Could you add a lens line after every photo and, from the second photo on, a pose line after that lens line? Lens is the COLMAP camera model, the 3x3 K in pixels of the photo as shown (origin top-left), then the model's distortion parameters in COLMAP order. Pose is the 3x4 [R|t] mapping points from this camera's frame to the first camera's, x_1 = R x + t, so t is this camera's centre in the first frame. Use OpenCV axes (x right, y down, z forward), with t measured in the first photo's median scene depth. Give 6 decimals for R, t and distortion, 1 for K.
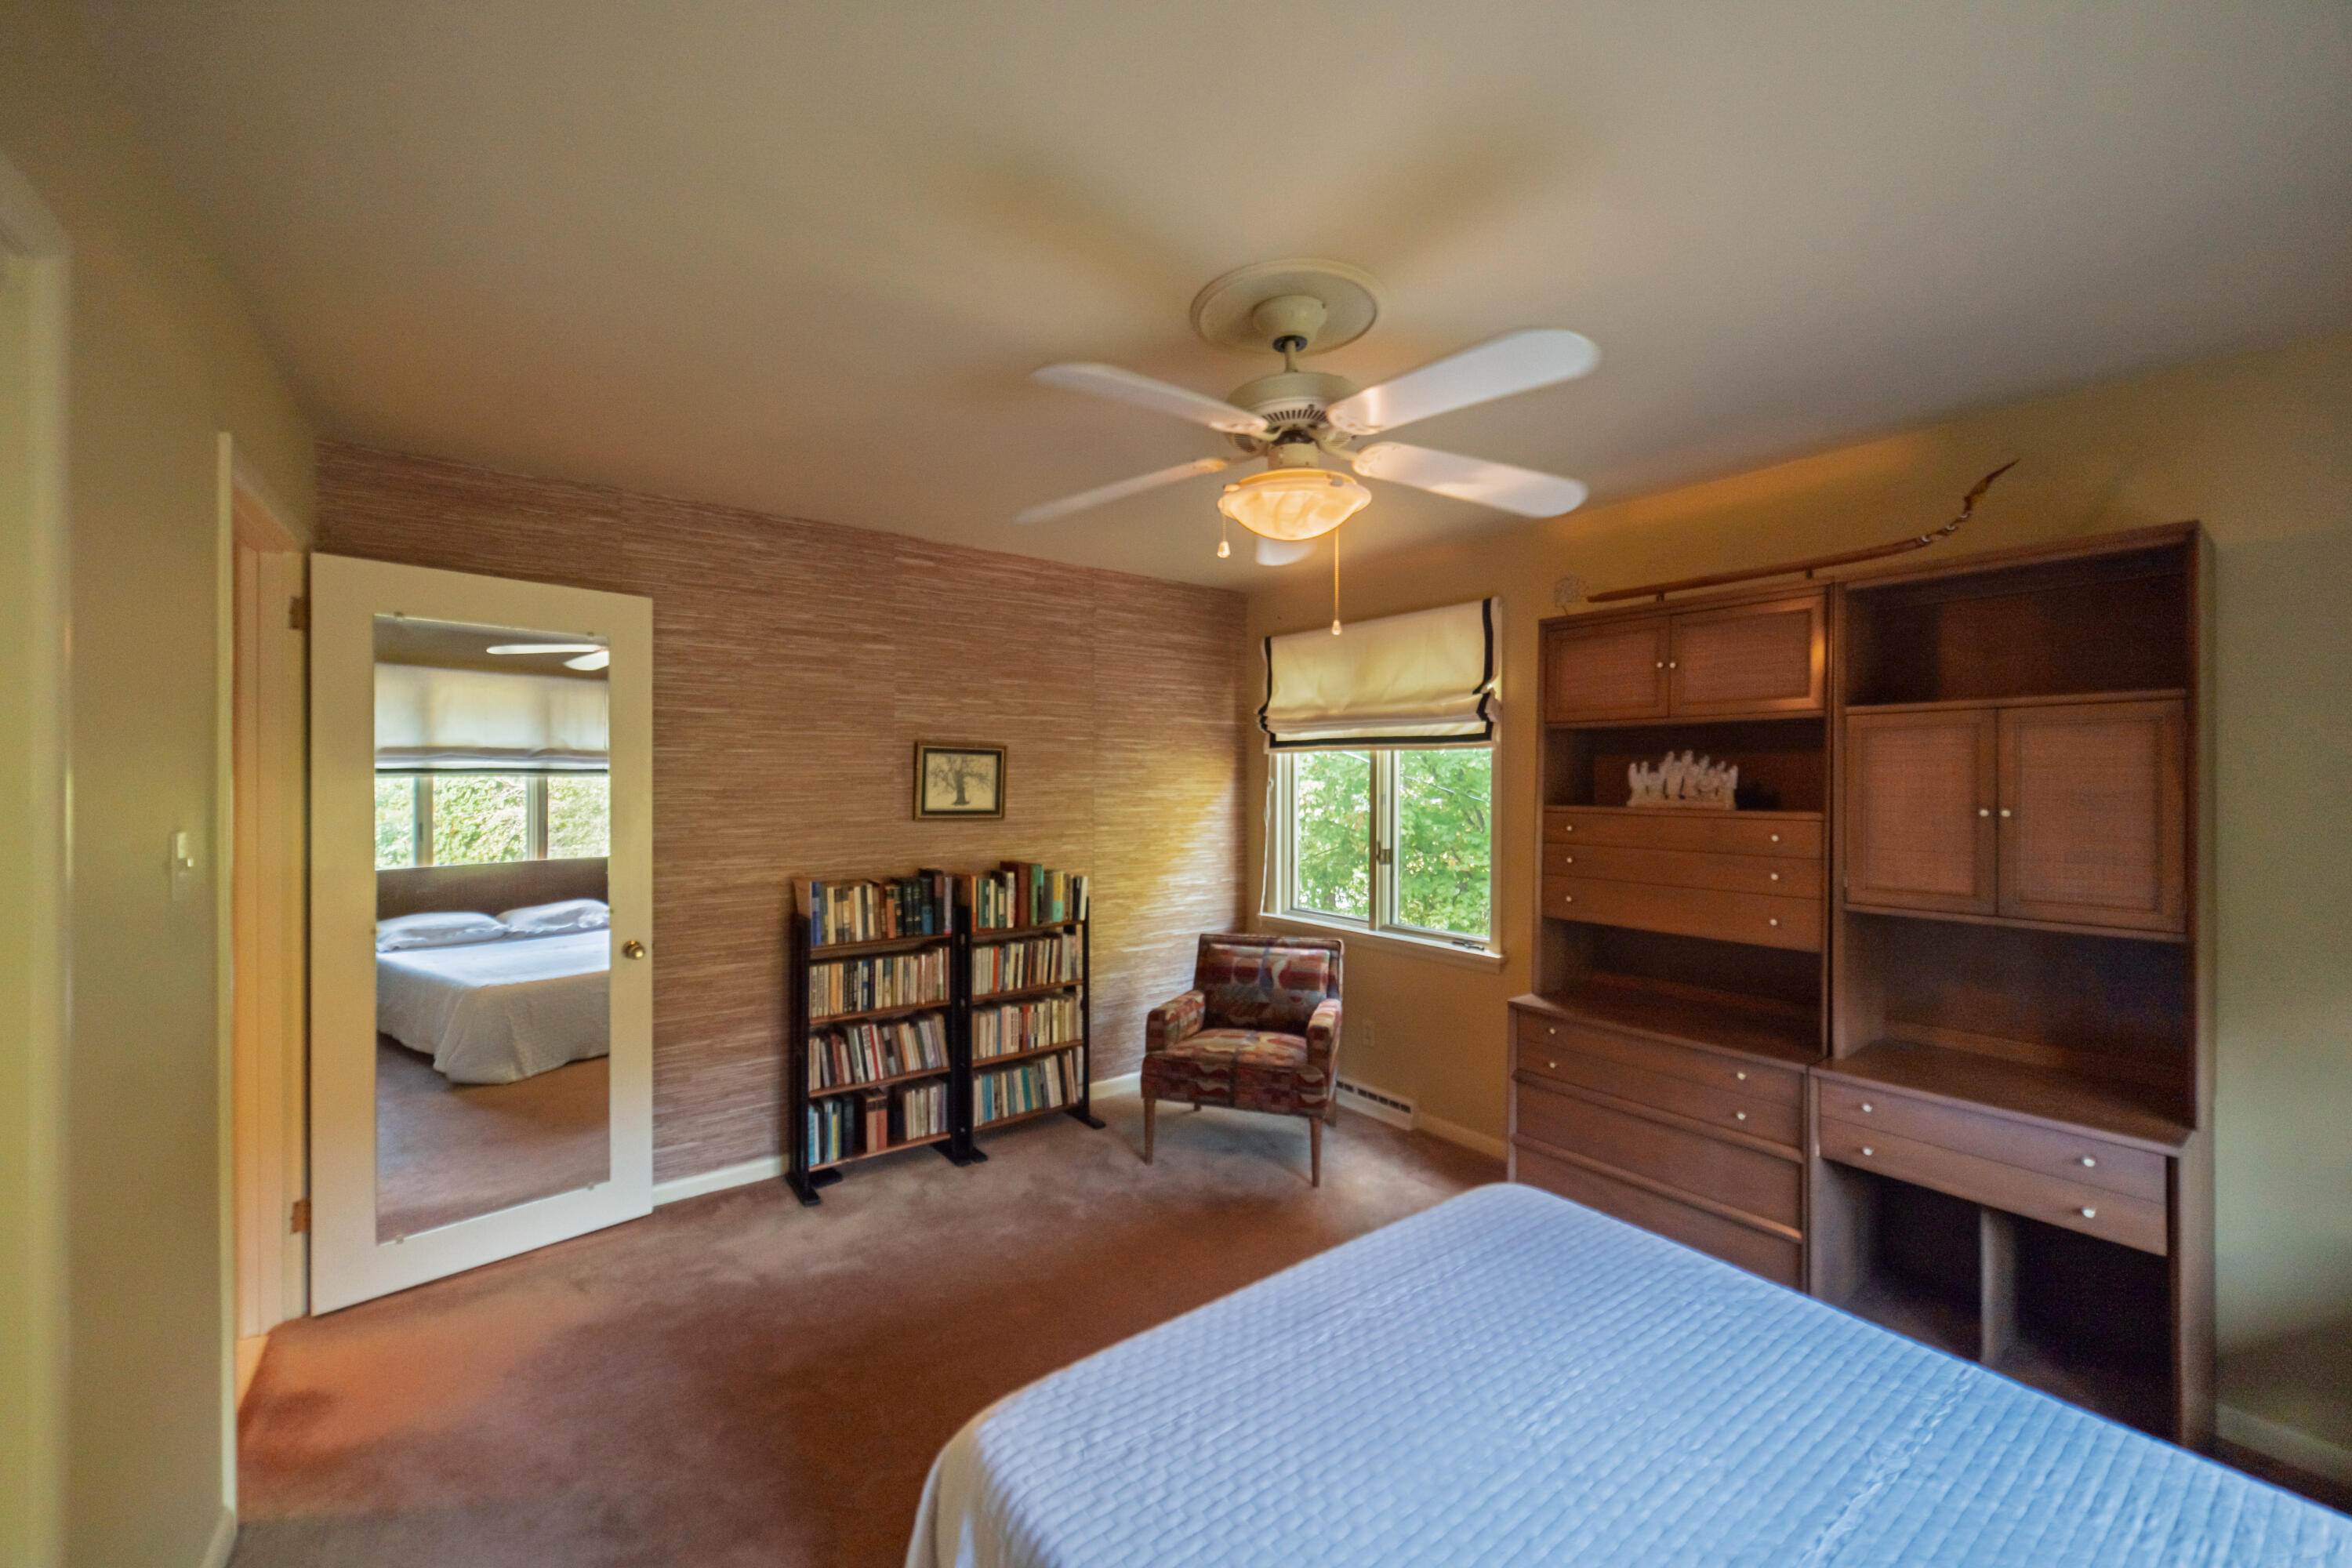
lens RADIAL K [[943.2, 0, 1176.0], [0, 943.2, 784.0], [0, 0, 1]] dist [-0.002061, -0.000708]
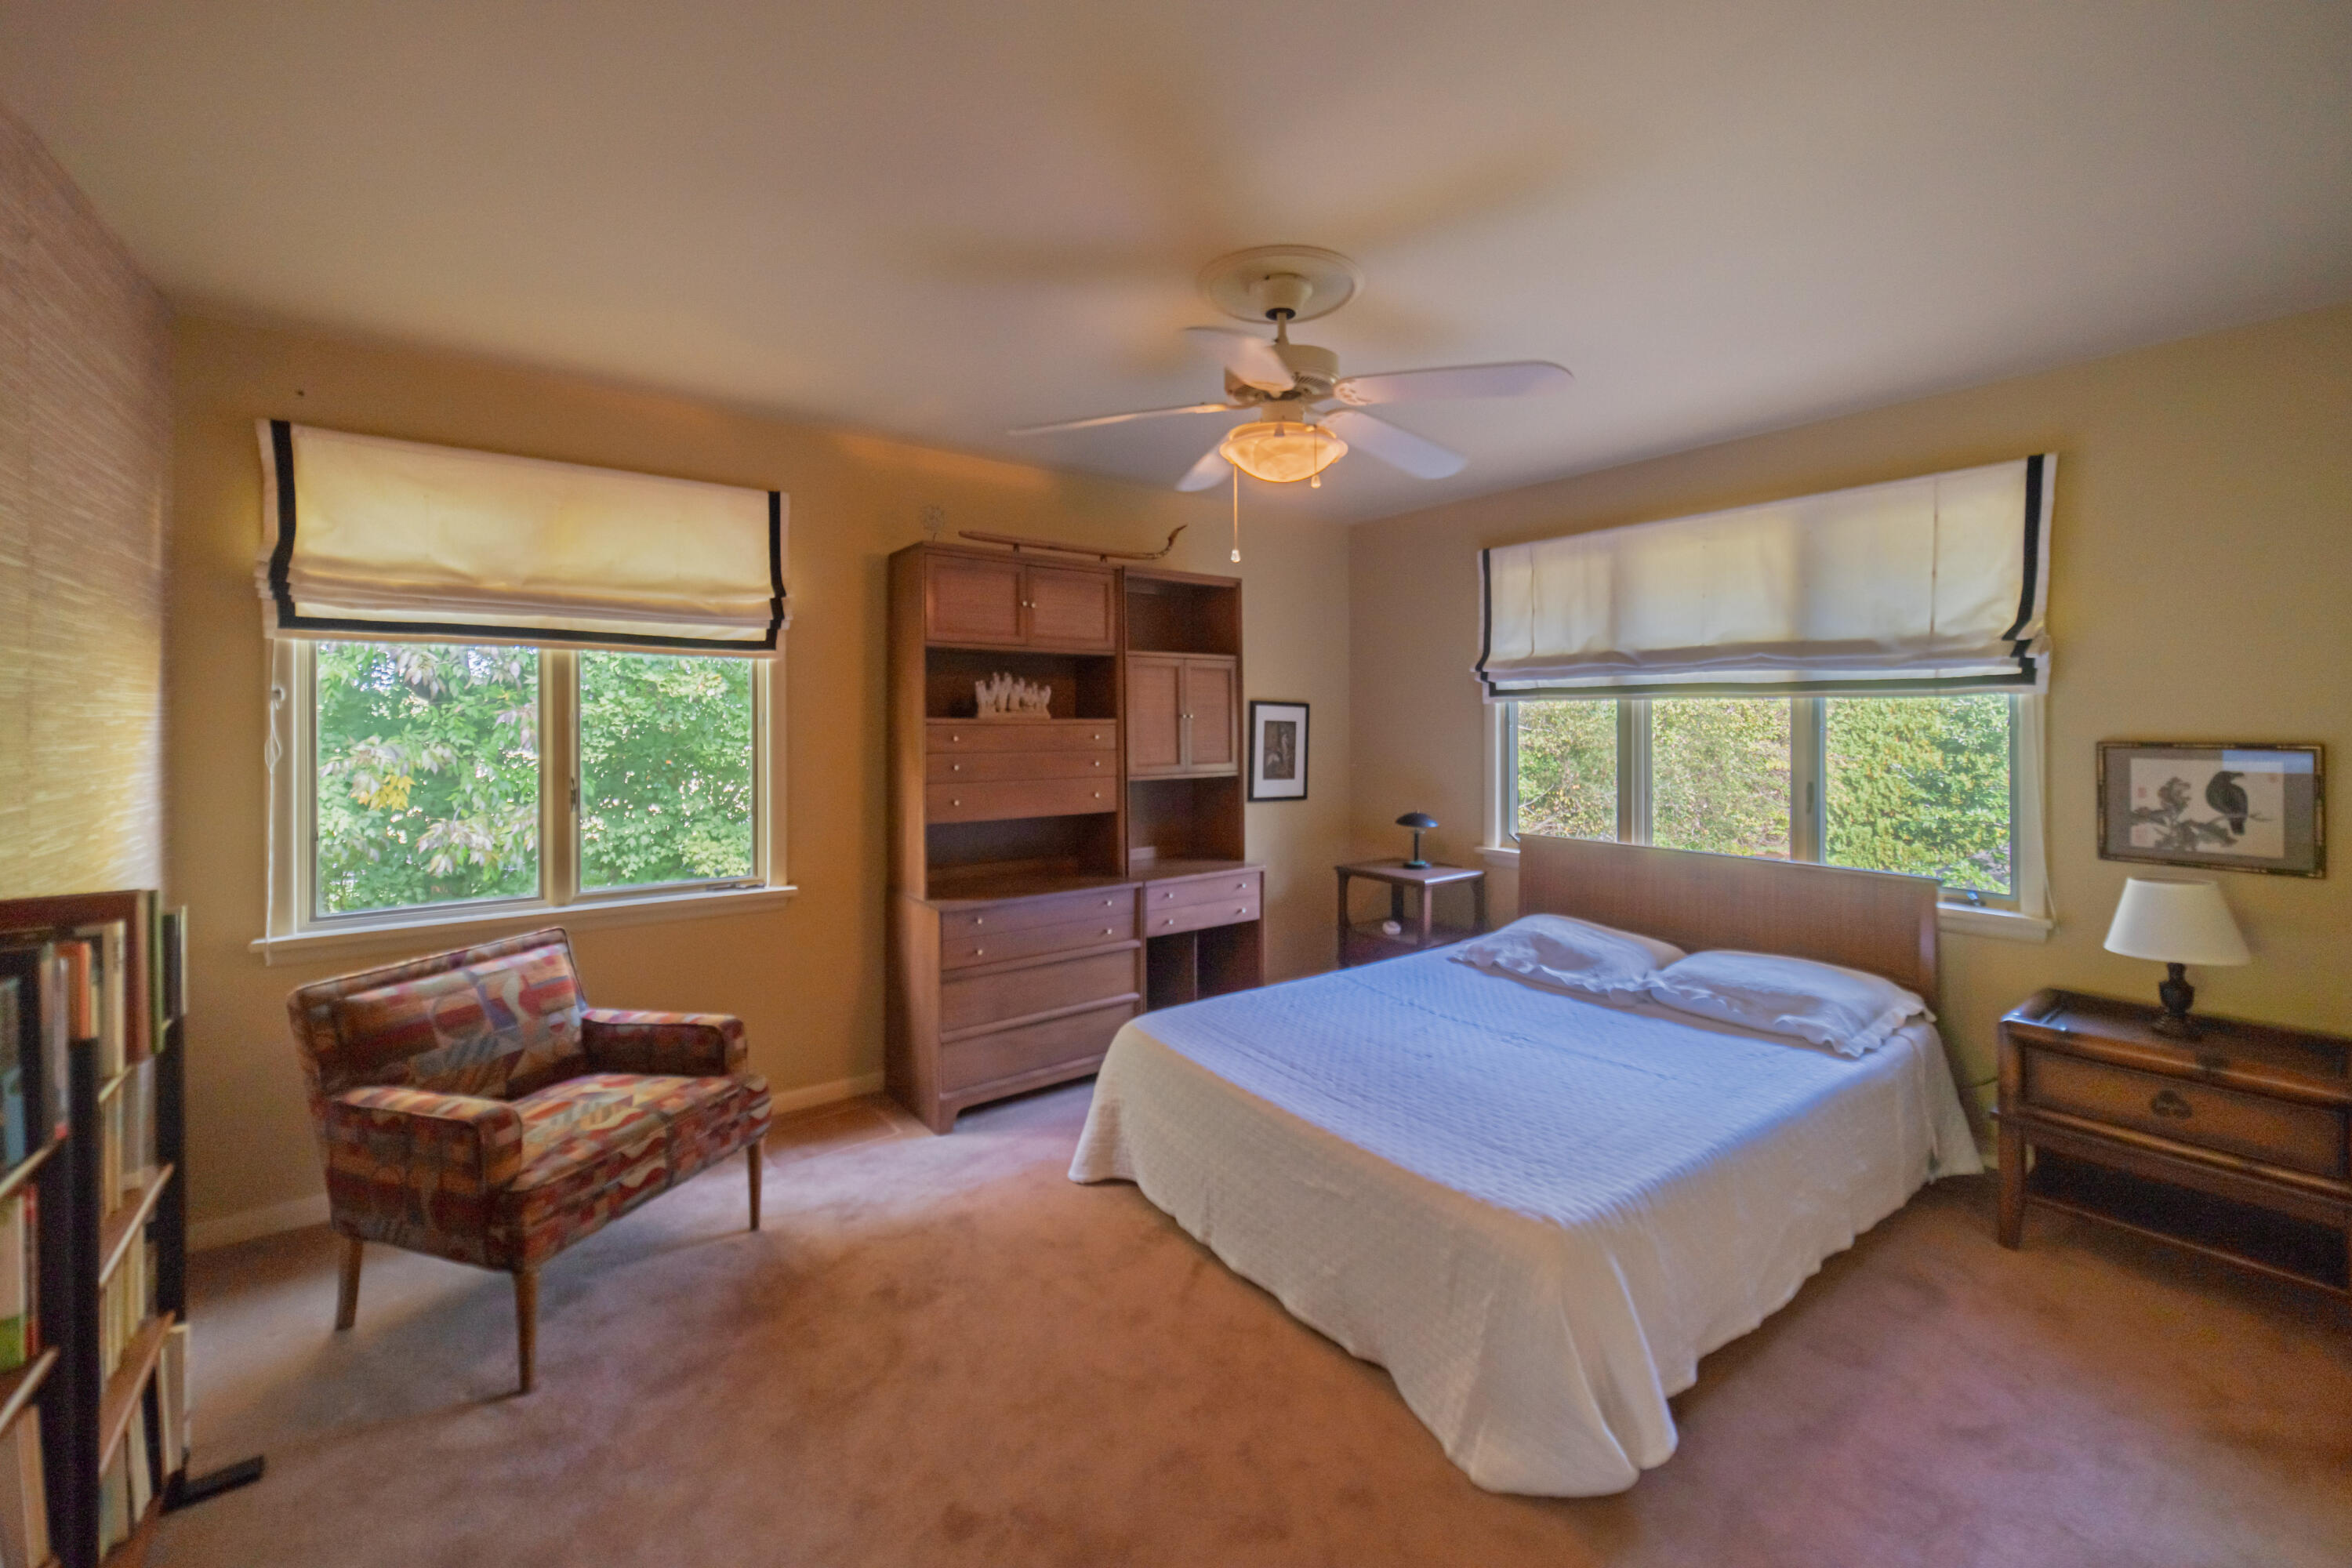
lens RADIAL K [[916.2, 0, 1173.3], [0, 916.2, 712.9], [0, 0, 1]] dist [-0.000162, 0.000010]
pose [[-0.001665, -0.010596, 0.999942, -0.659707], [-0.006606, 0.999922, 0.010585, 0.003006], [-0.999977, -0.006588, -0.001735, 0.755175]]
